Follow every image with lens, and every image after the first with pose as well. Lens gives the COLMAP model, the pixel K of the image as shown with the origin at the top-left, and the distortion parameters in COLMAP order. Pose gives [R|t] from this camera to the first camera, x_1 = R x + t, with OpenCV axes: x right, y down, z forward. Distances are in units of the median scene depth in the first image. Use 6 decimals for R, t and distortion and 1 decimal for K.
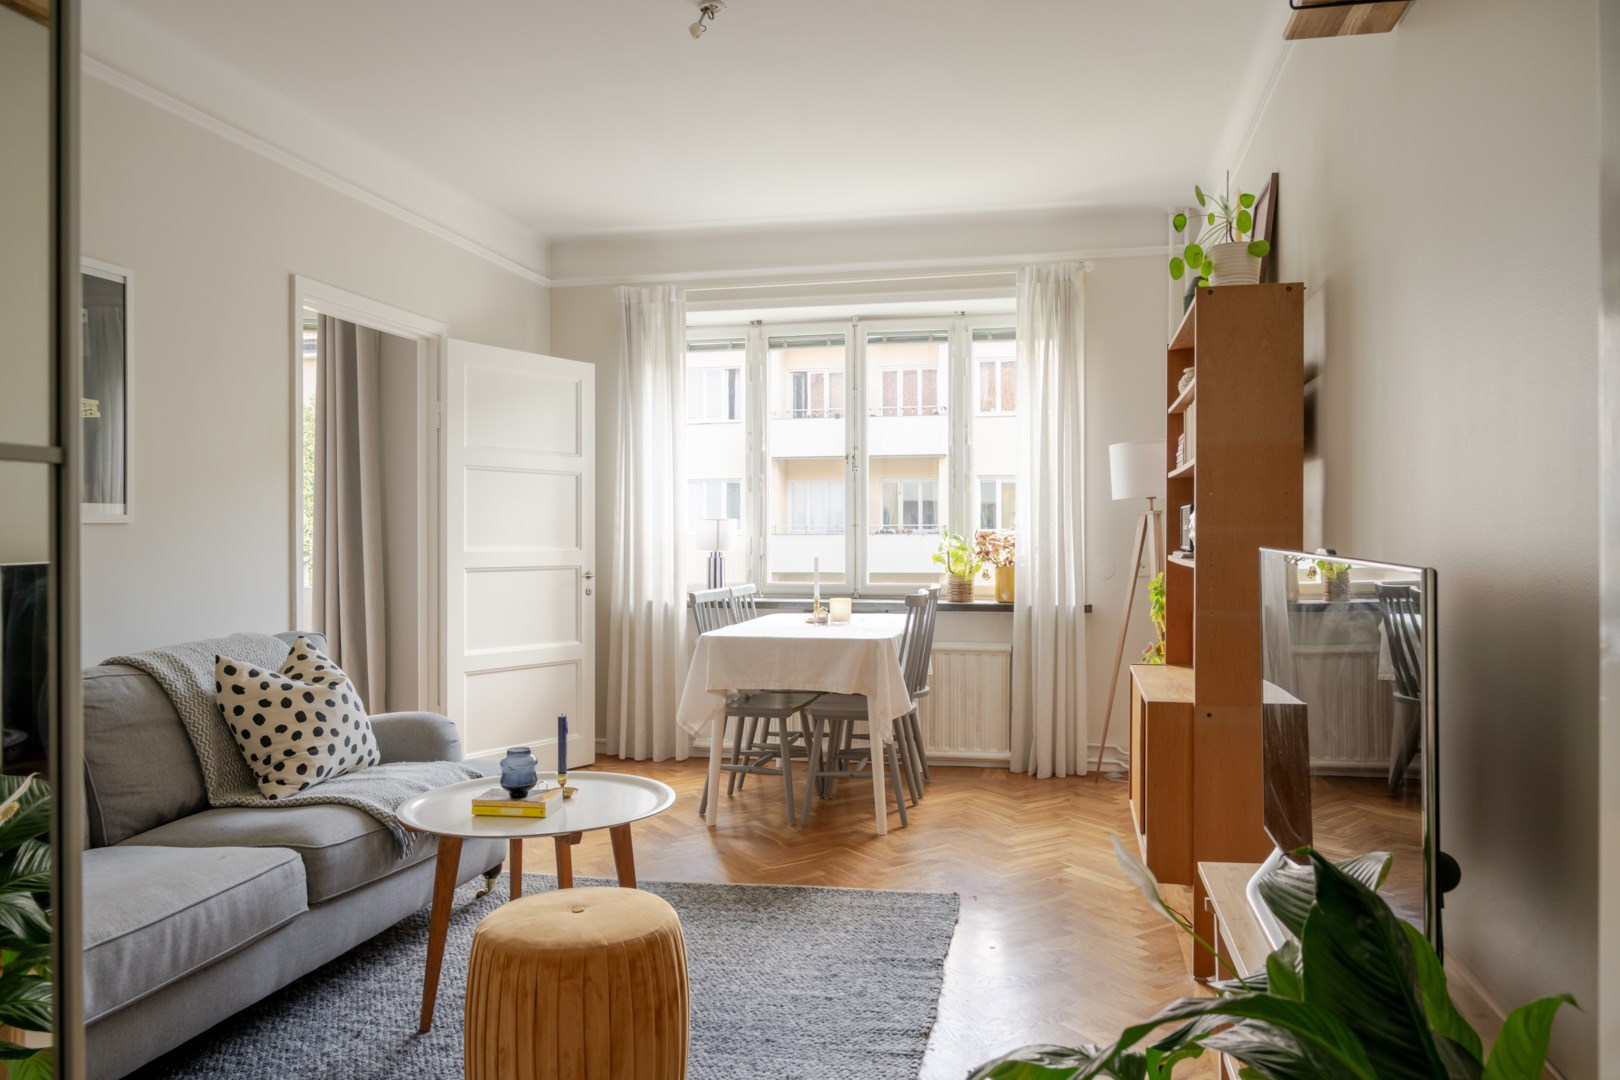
lens RADIAL K [[1143.2, 0, 821.1], [0, 1143.2, 536.6], [0, 0, 1]] dist [-0.002251, 0.001441]
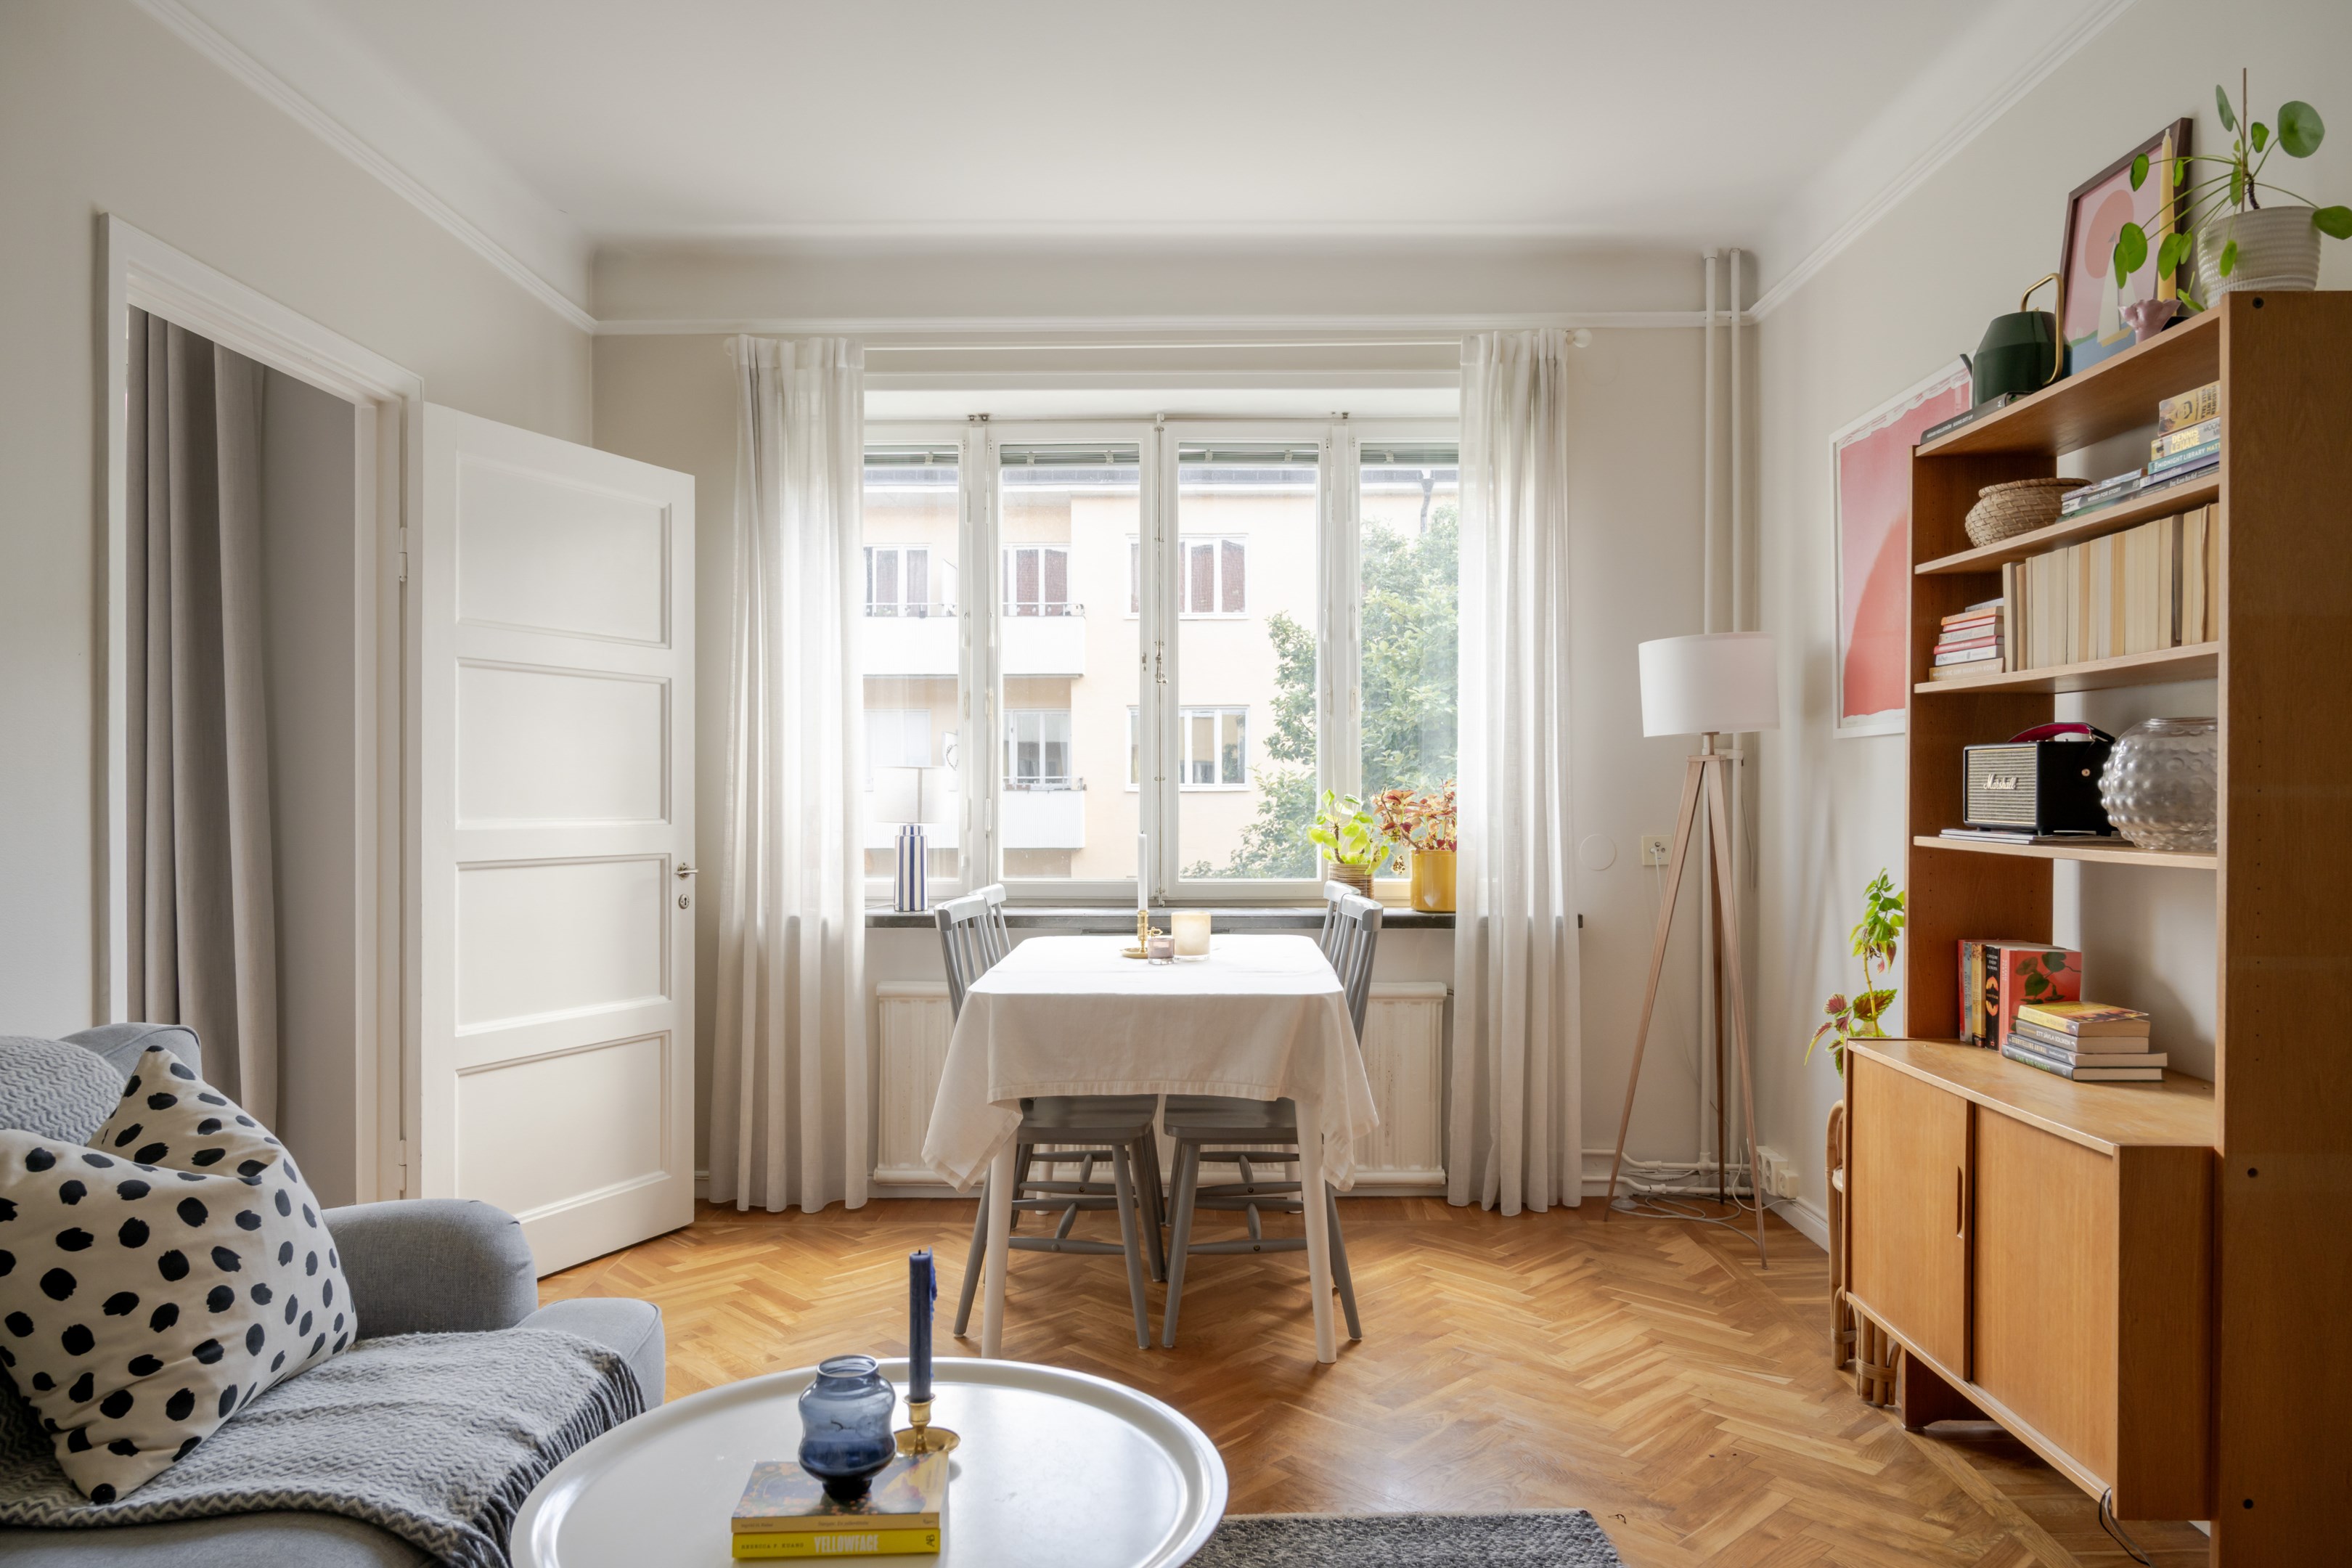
lens RADIAL K [[1609.3, 0, 1176.6], [0, 1609.3, 789.7], [0, 0, 1]] dist [-0.004321, 0.000441]
pose [[0.979799, 0.000915, 0.199981, -0.141274], [-0.000461, 0.999997, -0.002318, -0.002783], [-0.199983, 0.002179, 0.979797, 0.241531]]
